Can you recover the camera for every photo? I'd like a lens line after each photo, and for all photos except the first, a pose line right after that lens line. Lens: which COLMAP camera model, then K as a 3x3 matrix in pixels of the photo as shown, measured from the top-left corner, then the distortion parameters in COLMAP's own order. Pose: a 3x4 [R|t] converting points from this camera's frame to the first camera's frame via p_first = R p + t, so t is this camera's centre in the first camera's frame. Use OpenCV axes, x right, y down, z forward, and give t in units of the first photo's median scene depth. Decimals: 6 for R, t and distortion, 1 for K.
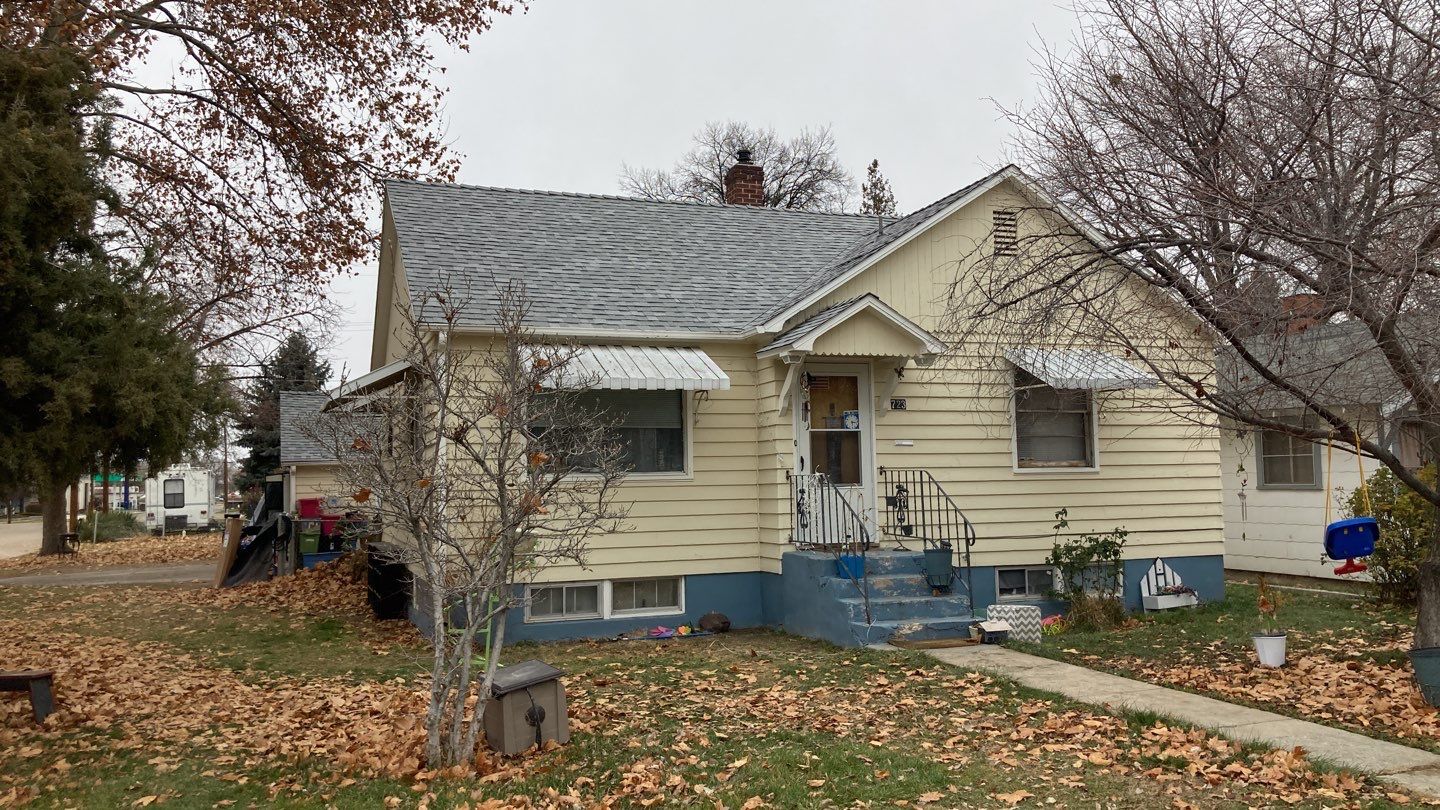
lens RADIAL K [[1112.5, 0, 720.0], [0, 1112.5, 405.0], [0, 0, 1]] dist [0.006989, -0.000198]
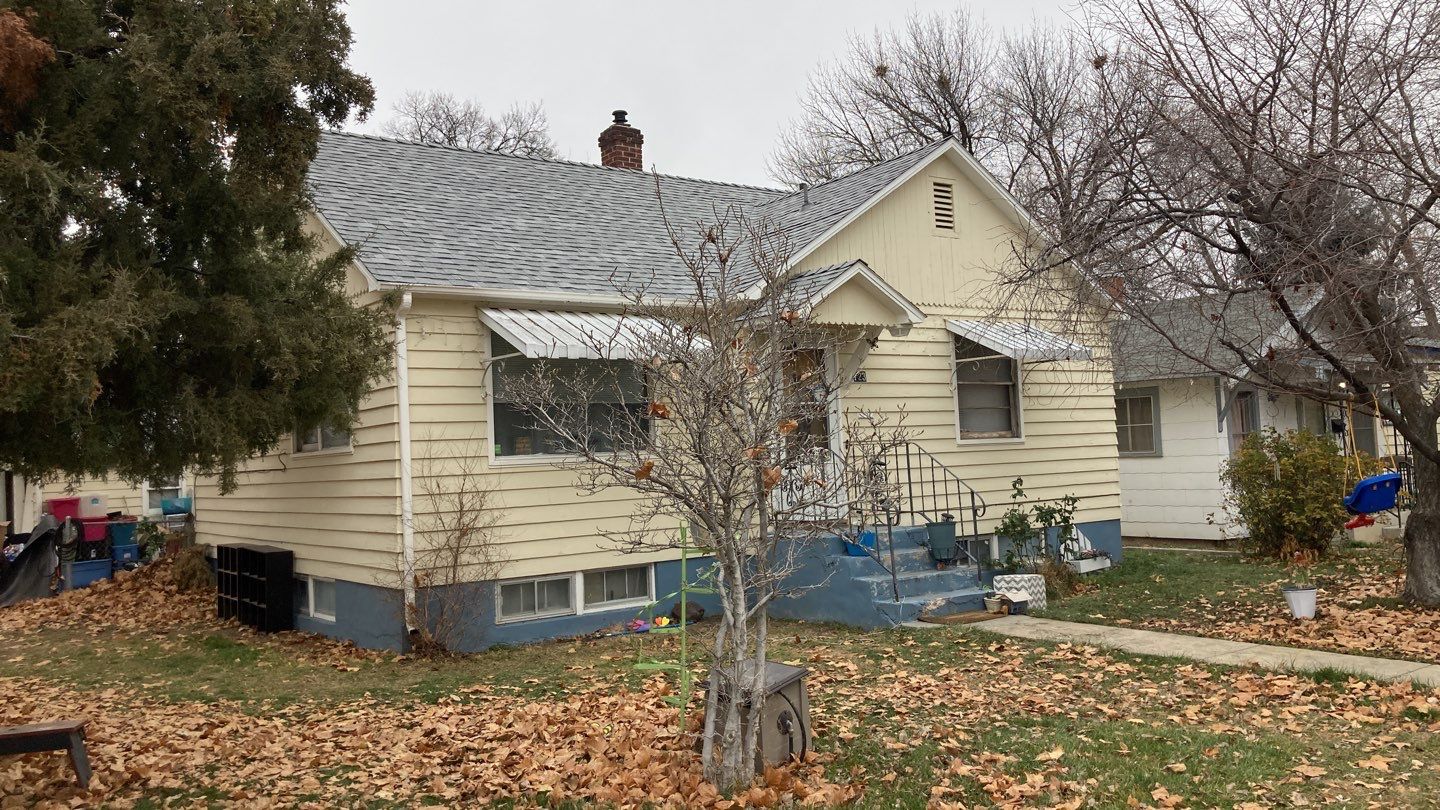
lens RADIAL K [[1126.8, 0, 719.6], [0, 1126.8, 389.5], [0, 0, 1]] dist [0.003889, 0.003274]
pose [[0.963869, -0.007730, 0.266265, -0.228255], [0.007682, 0.999970, 0.001221, 0.009319], [-0.266267, 0.000869, 0.963899, 0.085193]]
